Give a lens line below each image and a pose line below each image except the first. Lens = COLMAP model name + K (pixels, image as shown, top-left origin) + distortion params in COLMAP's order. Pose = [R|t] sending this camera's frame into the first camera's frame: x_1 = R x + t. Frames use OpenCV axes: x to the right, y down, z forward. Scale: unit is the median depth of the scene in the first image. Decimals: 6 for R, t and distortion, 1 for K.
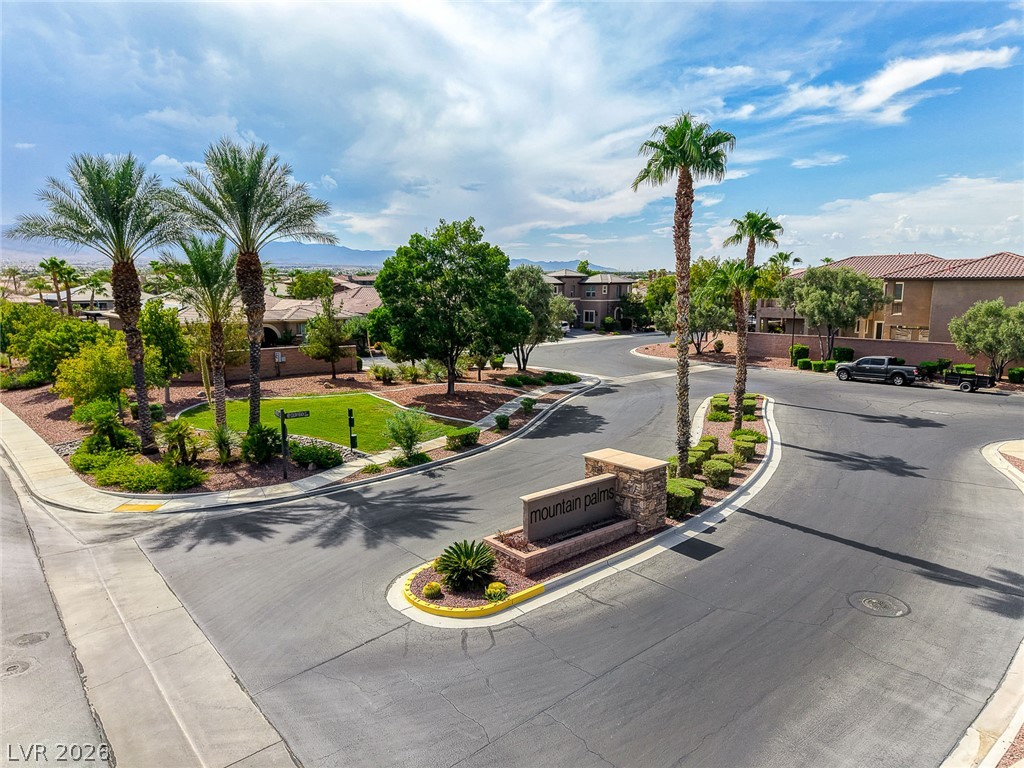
lens RADIAL K [[684.5, 0, 514.1], [0, 684.5, 378.9], [0, 0, 1]] dist [0.083735, -0.056548]
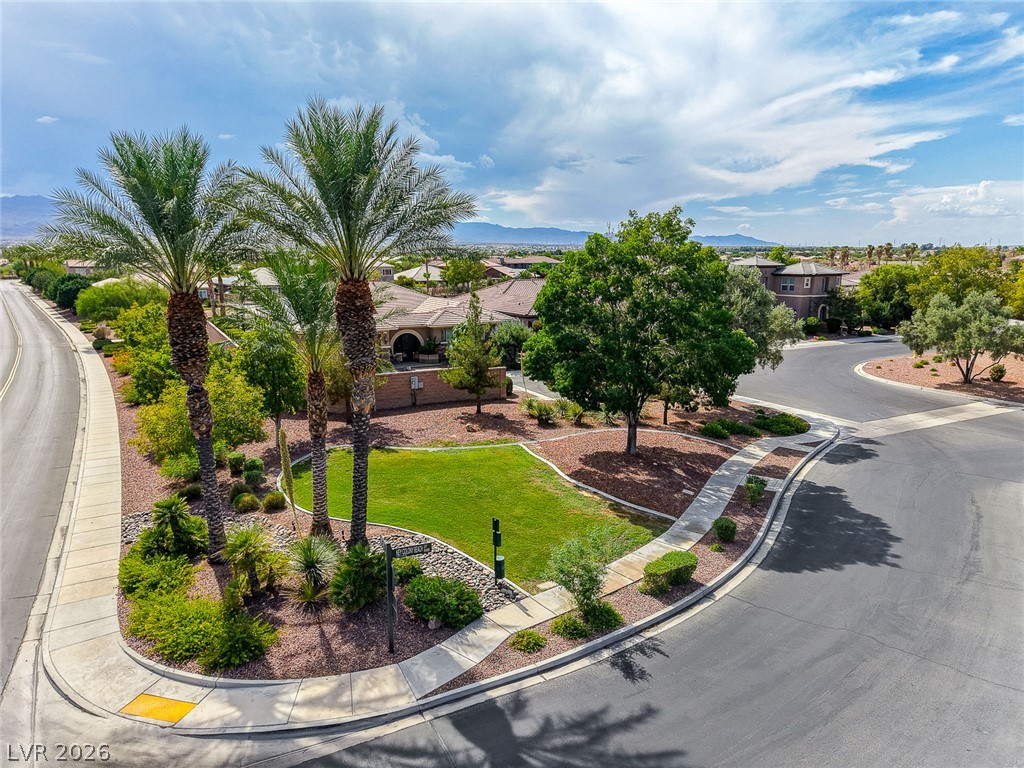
lens RADIAL K [[684.5, 0, 514.1], [0, 684.5, 378.9], [0, 0, 1]] dist [0.083735, -0.056548]
pose [[0.976987, 0.037355, -0.210002, -0.067891], [-0.030430, 0.998884, 0.036115, -0.082315], [0.211116, -0.028894, 0.977034, 0.281615]]
